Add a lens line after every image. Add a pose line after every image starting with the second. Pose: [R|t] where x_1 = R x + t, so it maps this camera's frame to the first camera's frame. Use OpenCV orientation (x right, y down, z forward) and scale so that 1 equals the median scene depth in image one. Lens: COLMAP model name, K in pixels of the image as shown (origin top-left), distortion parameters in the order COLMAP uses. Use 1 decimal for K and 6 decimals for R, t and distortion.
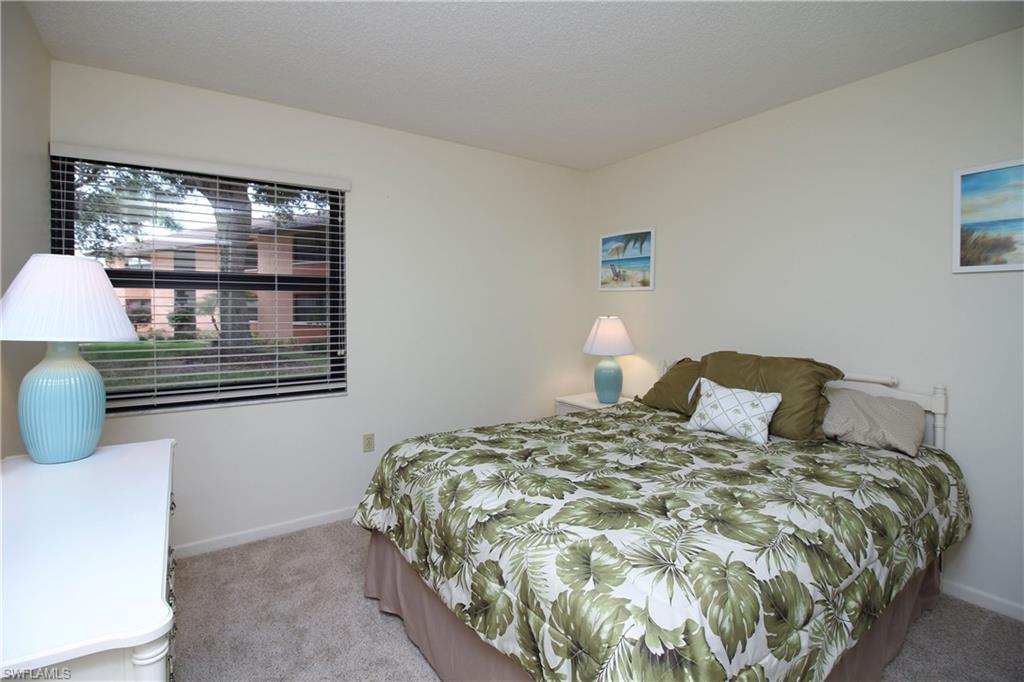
lens RADIAL K [[478.1, 0, 510.2], [0, 478.1, 334.1], [0, 0, 1]] dist [-0.003093, -0.000427]
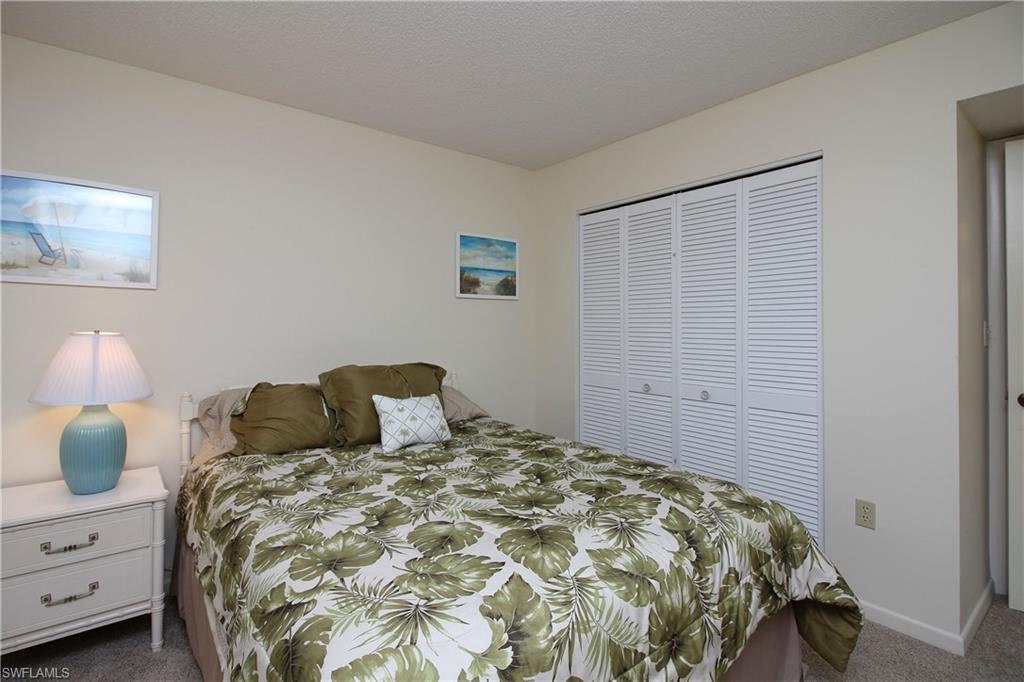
lens RADIAL K [[486.8, 0, 513.0], [0, 486.8, 322.3], [0, 0, 1]] dist [-0.001506, -0.000141]
pose [[-0.084462, 0.007927, 0.996395, -0.675150], [0.051388, 0.998672, -0.003589, -0.035766], [-0.995101, 0.050899, -0.084757, 1.020558]]
